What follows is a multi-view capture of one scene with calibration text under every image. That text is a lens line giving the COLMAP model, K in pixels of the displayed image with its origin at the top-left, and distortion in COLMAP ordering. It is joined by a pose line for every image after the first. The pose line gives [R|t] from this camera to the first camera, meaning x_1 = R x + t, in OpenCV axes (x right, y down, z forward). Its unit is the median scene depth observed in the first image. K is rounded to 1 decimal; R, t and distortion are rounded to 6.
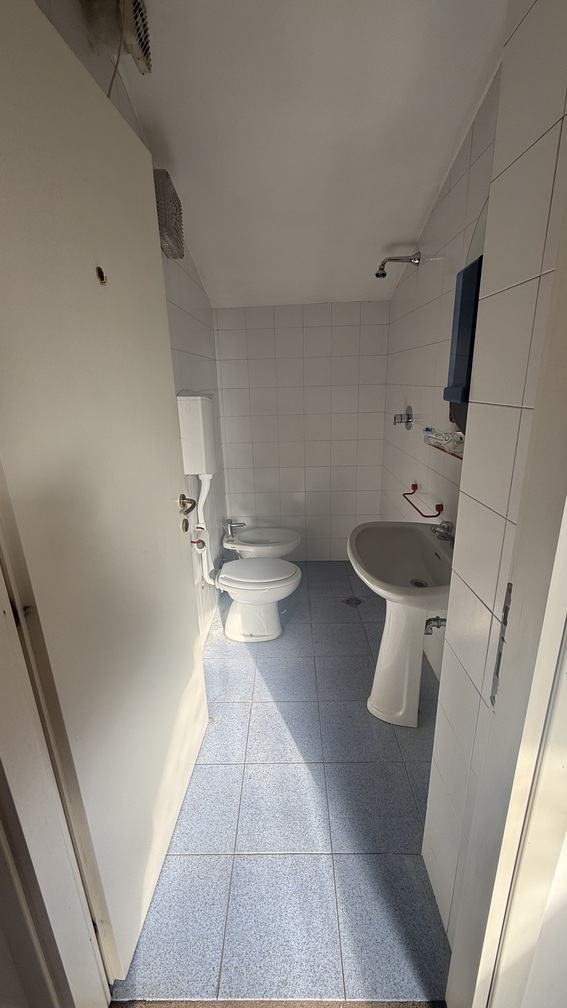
lens RADIAL K [[400.1, 0, 283.6], [0, 400.1, 500.4], [0, 0, 1]] dist [-0.001052, 0.000172]
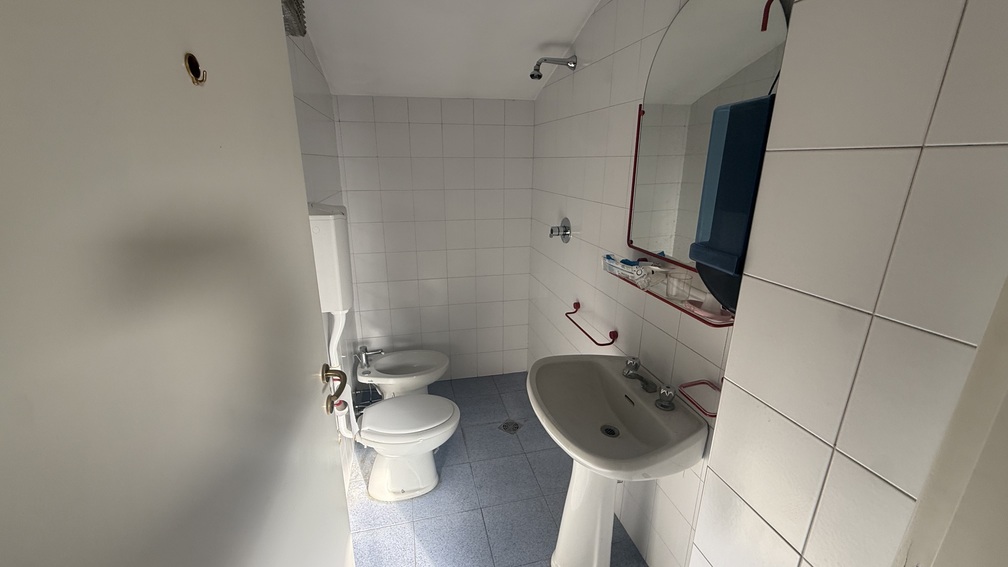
lens RADIAL K [[400.1, 0, 501.0], [0, 400.1, 283.6], [0, 0, 1]] dist [-0.001052, 0.000172]
pose [[0.967358, -0.041313, 0.250023, -0.074575], [0.041451, 0.999129, 0.004716, -0.095143], [-0.250000, 0.005802, 0.968229, 0.135585]]
